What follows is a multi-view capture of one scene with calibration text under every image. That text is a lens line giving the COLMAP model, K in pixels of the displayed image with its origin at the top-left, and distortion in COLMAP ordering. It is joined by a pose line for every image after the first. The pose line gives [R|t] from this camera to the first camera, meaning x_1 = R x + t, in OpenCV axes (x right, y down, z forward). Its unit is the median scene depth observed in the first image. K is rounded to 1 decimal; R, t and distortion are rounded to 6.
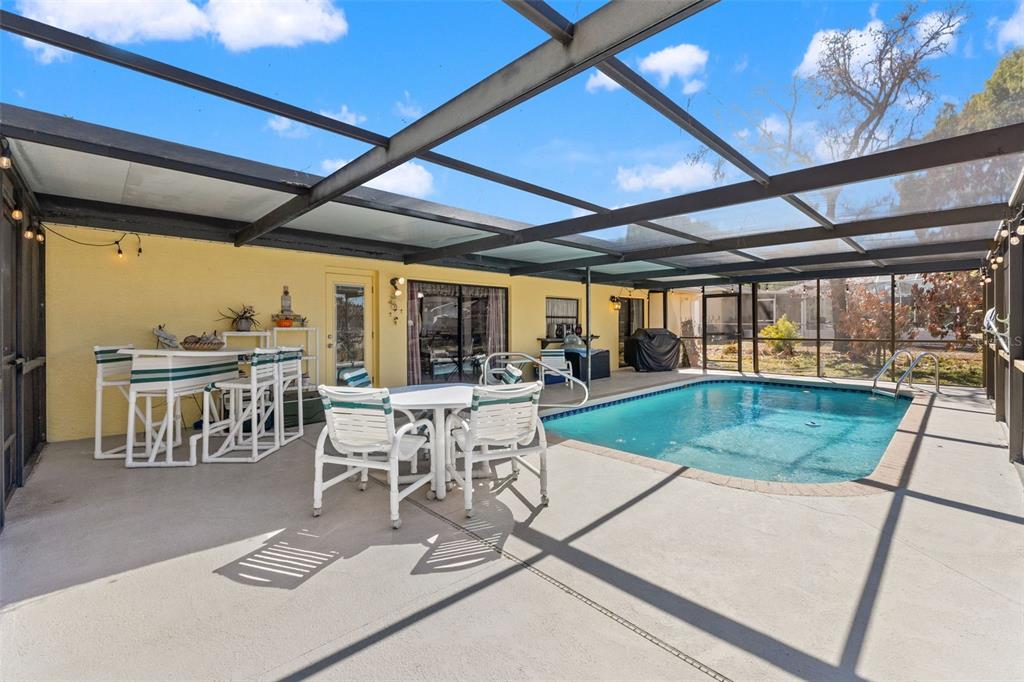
lens RADIAL K [[436.0, 0, 511.3], [0, 436.0, 340.0], [0, 0, 1]] dist [-0.003181, -0.000018]
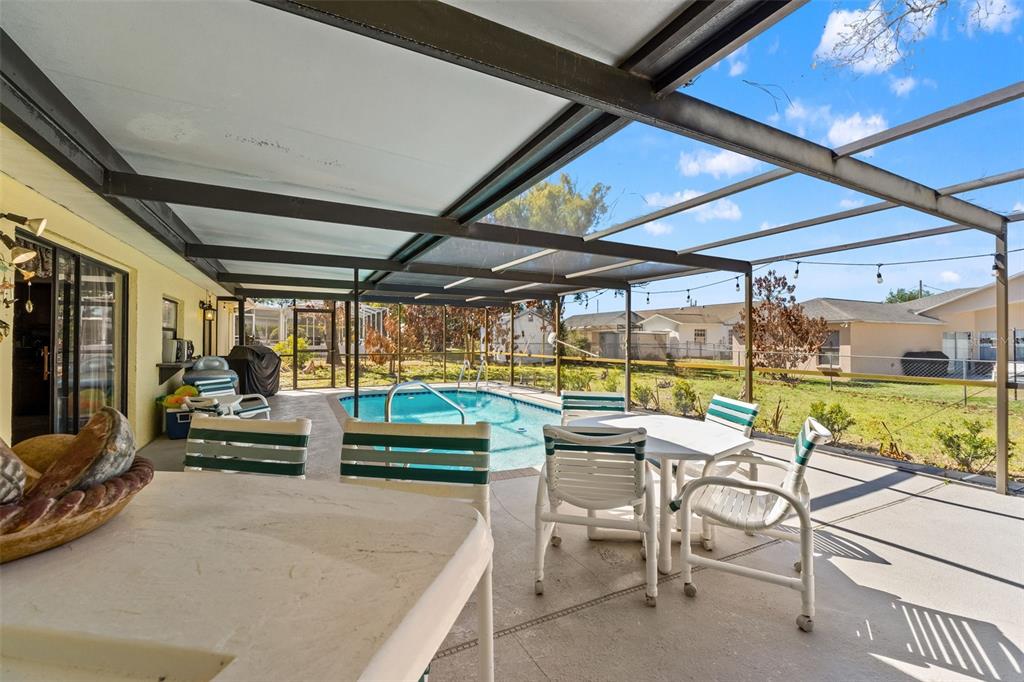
lens RADIAL K [[436.0, 0, 511.3], [0, 436.0, 340.0], [0, 0, 1]] dist [-0.003181, -0.000018]
pose [[0.278978, 0.004422, 0.960287, -1.272946], [0.028783, 0.999502, -0.012965, -0.052085], [-0.959866, 0.031257, 0.278712, 1.284126]]
